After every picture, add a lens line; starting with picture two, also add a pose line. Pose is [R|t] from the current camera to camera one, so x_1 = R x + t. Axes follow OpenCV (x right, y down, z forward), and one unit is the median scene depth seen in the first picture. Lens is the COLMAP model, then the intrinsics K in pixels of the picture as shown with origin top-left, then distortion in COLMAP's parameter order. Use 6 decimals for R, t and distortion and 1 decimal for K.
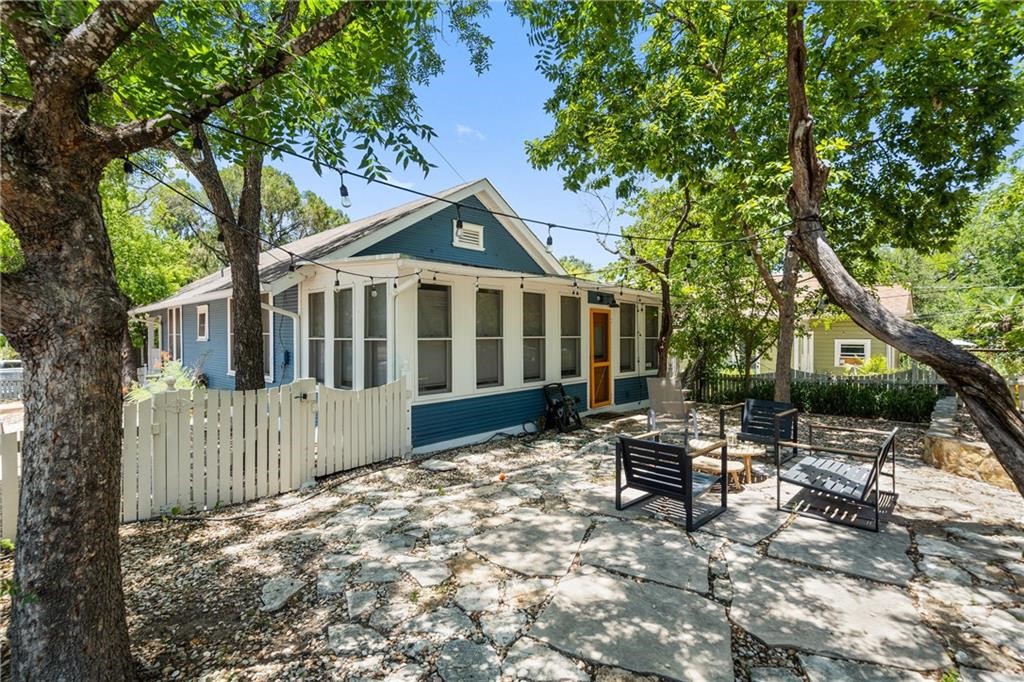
lens RADIAL K [[474.9, 0, 507.3], [0, 474.9, 334.5], [0, 0, 1]] dist [0.001913, 0.000428]
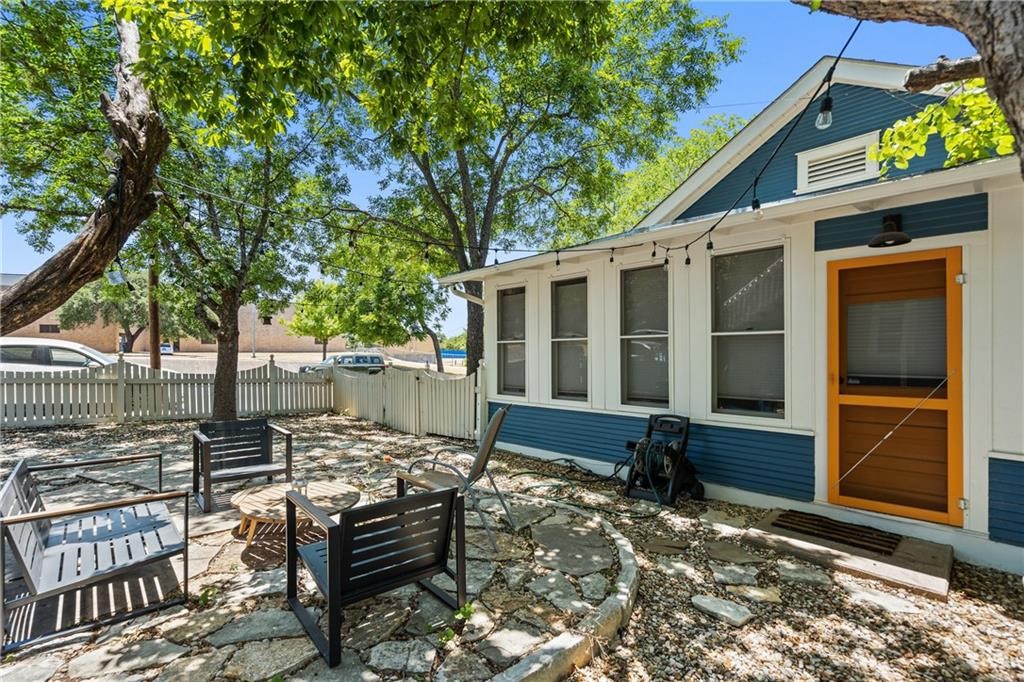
lens RADIAL K [[480.9, 0, 513.6], [0, 480.9, 355.4], [0, 0, 1]] dist [0.107786, 0.000116]
pose [[-0.005518, -0.006243, -0.999965, 0.622159], [-0.014286, 0.999879, -0.006164, 0.034395], [0.999883, 0.014252, -0.005607, 0.735025]]
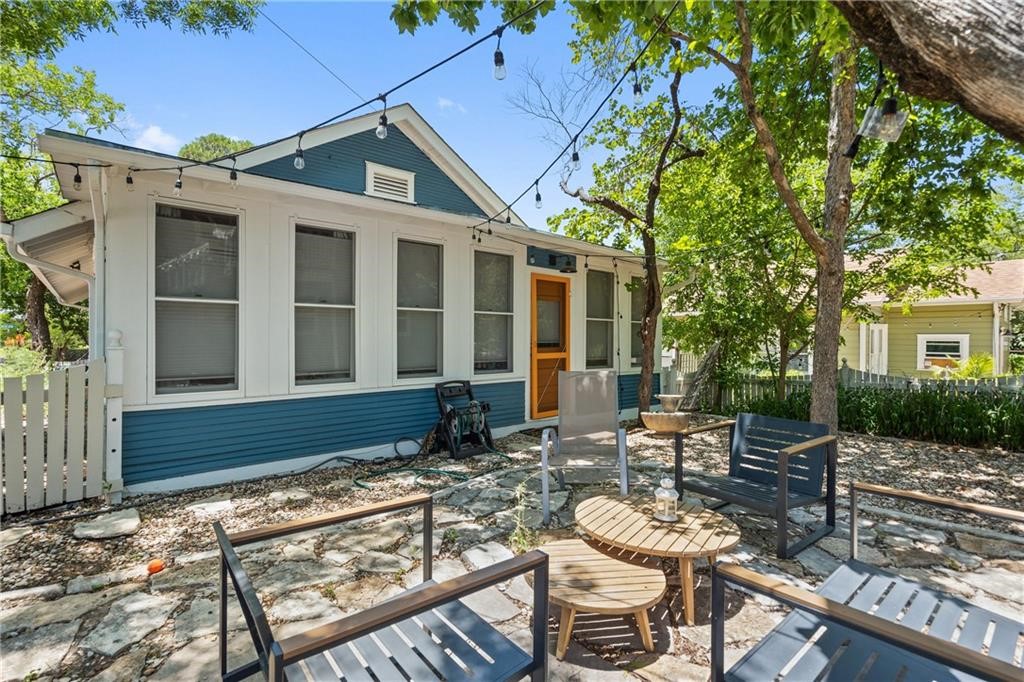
lens RADIAL K [[475.8, 0, 515.8], [0, 475.8, 331.2], [0, 0, 1]] dist [-0.002696, 0.000143]
pose [[0.995063, 0.007714, -0.098946, 0.222680], [-0.009220, 0.999848, -0.014778, 0.039817], [0.098817, 0.015617, 0.994983, 0.322741]]
